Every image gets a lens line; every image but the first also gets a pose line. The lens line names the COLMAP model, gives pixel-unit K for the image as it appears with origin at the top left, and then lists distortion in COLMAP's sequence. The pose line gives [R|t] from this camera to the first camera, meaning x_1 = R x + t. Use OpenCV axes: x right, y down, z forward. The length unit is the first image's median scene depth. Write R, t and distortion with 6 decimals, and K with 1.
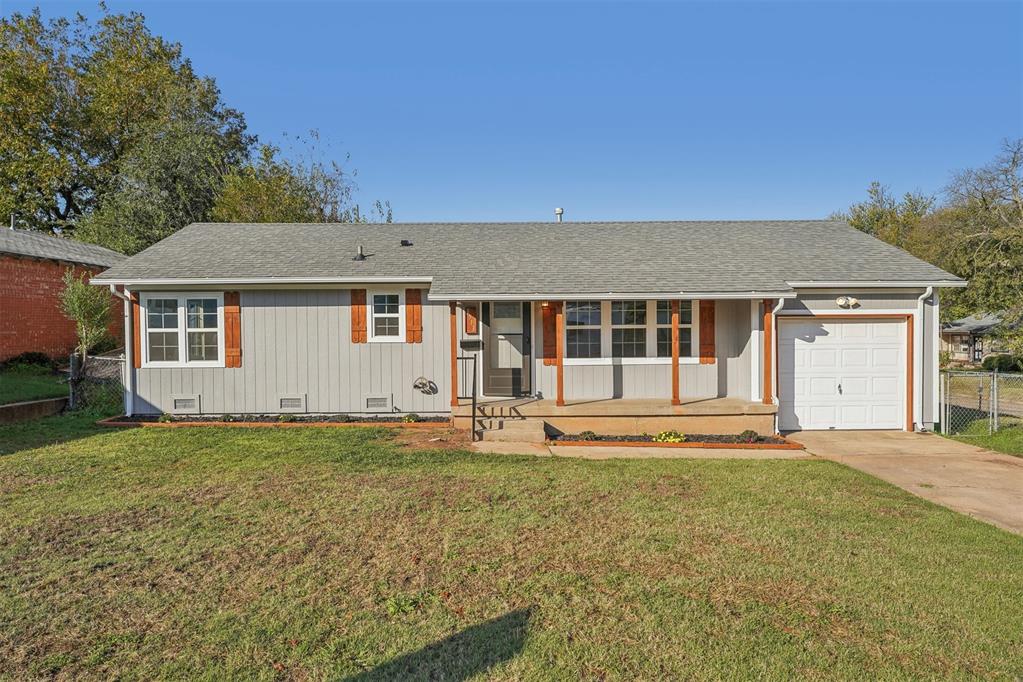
lens RADIAL K [[636.9, 0, 509.1], [0, 636.9, 341.4], [0, 0, 1]] dist [0.007439, -0.006384]
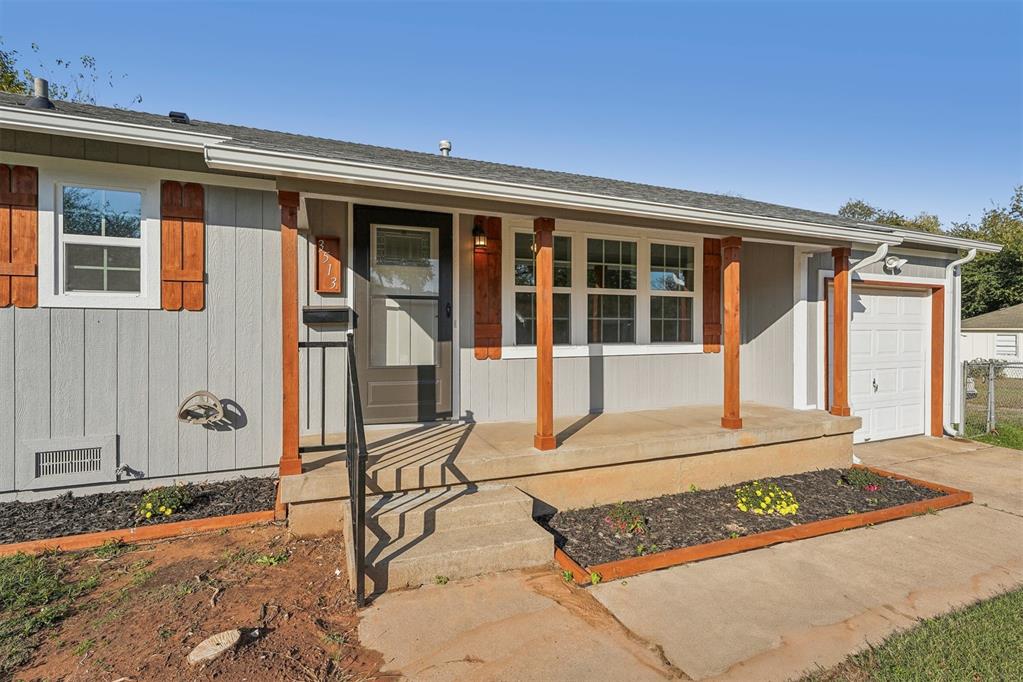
lens RADIAL K [[458.5, 0, 505.0], [0, 458.5, 330.7], [0, 0, 1]] dist [-0.005269, 0.001357]
pose [[0.930405, 0.006801, 0.366471, -0.061955], [0.000929, 0.999781, -0.020914, 0.022024], [-0.366533, 0.019799, 0.930195, 0.640356]]
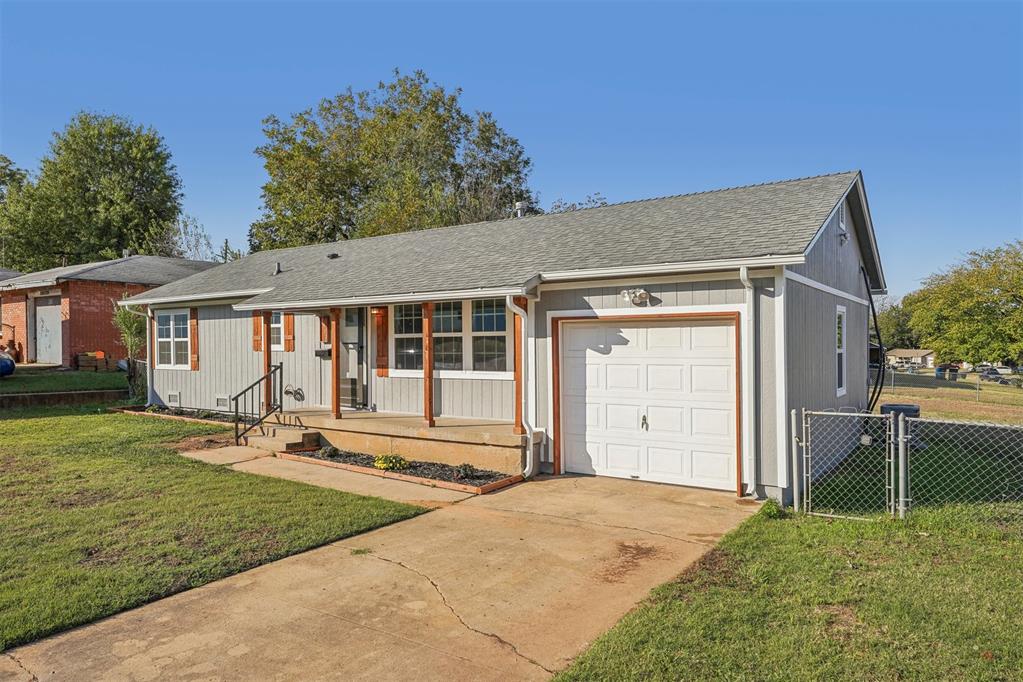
lens RADIAL K [[661.9, 0, 510.8], [0, 661.9, 344.5], [0, 0, 1]] dist [0.007215, -0.000287]
pose [[0.821902, 0.001888, -0.569626, 0.774632], [-0.010022, 0.999888, -0.011147, -0.000324], [0.569541, 0.014871, 0.821828, 0.309631]]
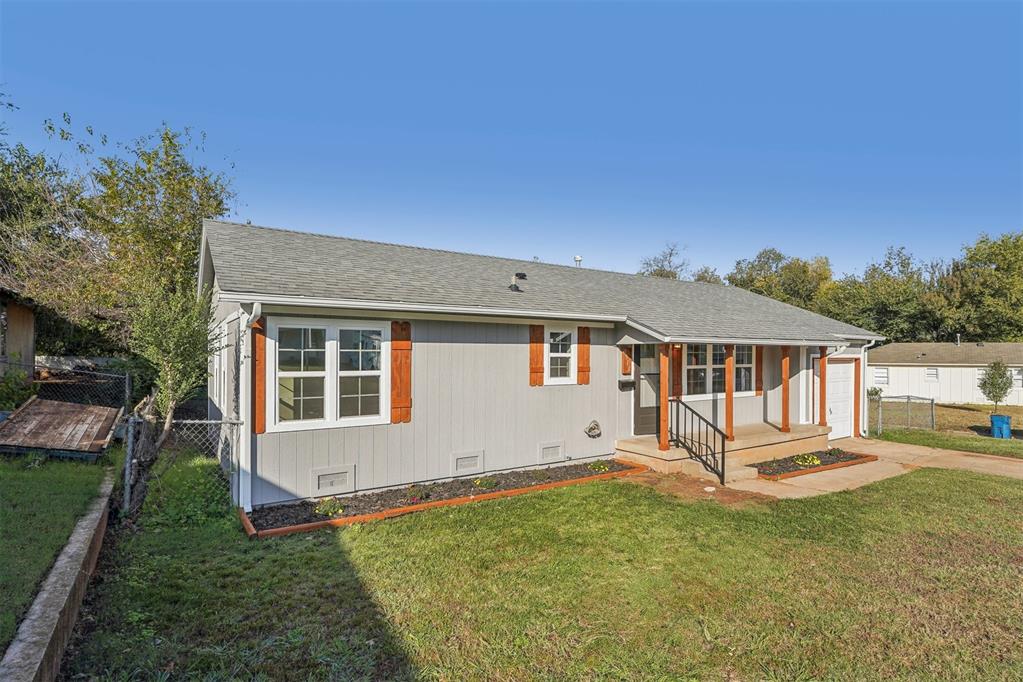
lens RADIAL K [[512.0, 0, 503.6], [0, 512.0, 358.3], [0, 0, 1]] dist [-0.000301, -0.000973]
pose [[0.838521, 0.004917, 0.544847, -0.659248], [0.003975, 0.999877, -0.015141, -0.025360], [-0.544855, 0.014862, 0.838399, 0.431156]]
